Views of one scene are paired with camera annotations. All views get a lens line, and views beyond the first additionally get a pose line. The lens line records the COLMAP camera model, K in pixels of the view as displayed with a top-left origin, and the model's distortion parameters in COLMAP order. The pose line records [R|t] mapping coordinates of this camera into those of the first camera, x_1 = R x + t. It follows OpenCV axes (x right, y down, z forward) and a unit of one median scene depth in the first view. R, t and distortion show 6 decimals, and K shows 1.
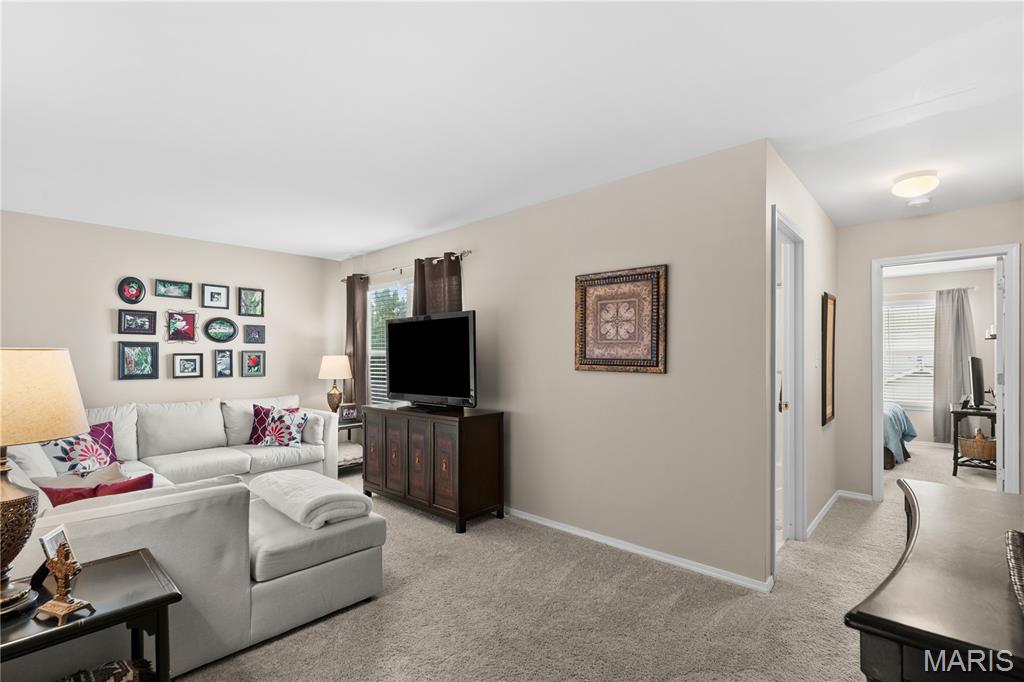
lens RADIAL K [[474.7, 0, 527.8], [0, 474.7, 337.1], [0, 0, 1]] dist [0.002721, -0.000576]
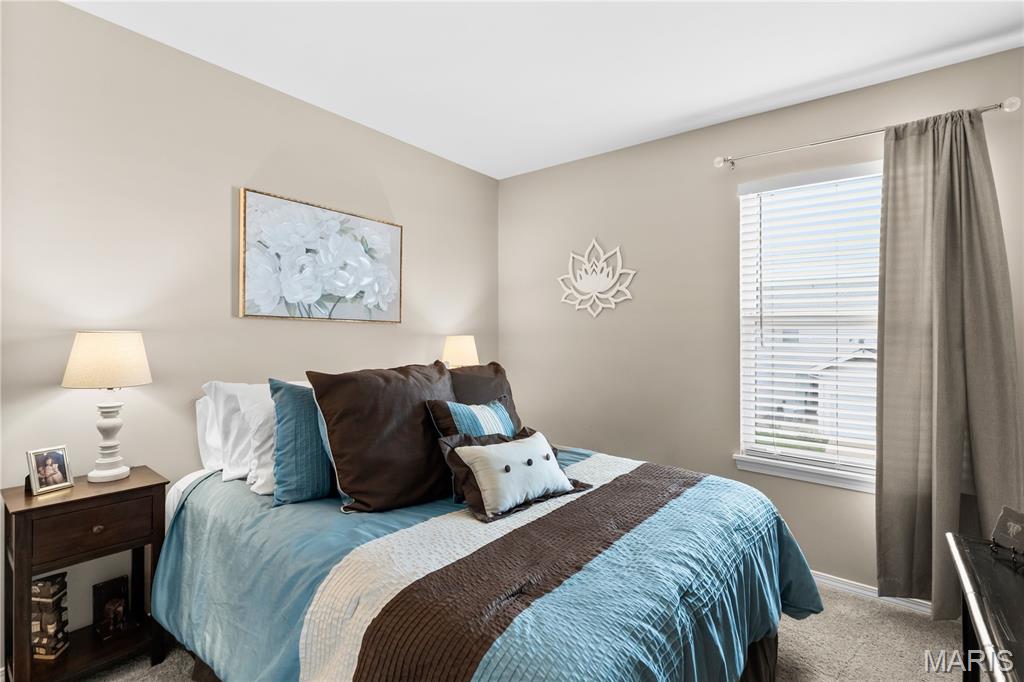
lens RADIAL K [[474.7, 0, 512.1], [0, 474.7, 339.4], [0, 0, 1]] dist [0.002721, -0.000576]
pose [[0.998500, -0.021320, 0.050428, 0.587307], [0.020061, 0.999478, 0.025330, 0.032883], [-0.050941, -0.024280, 0.998406, 0.687838]]
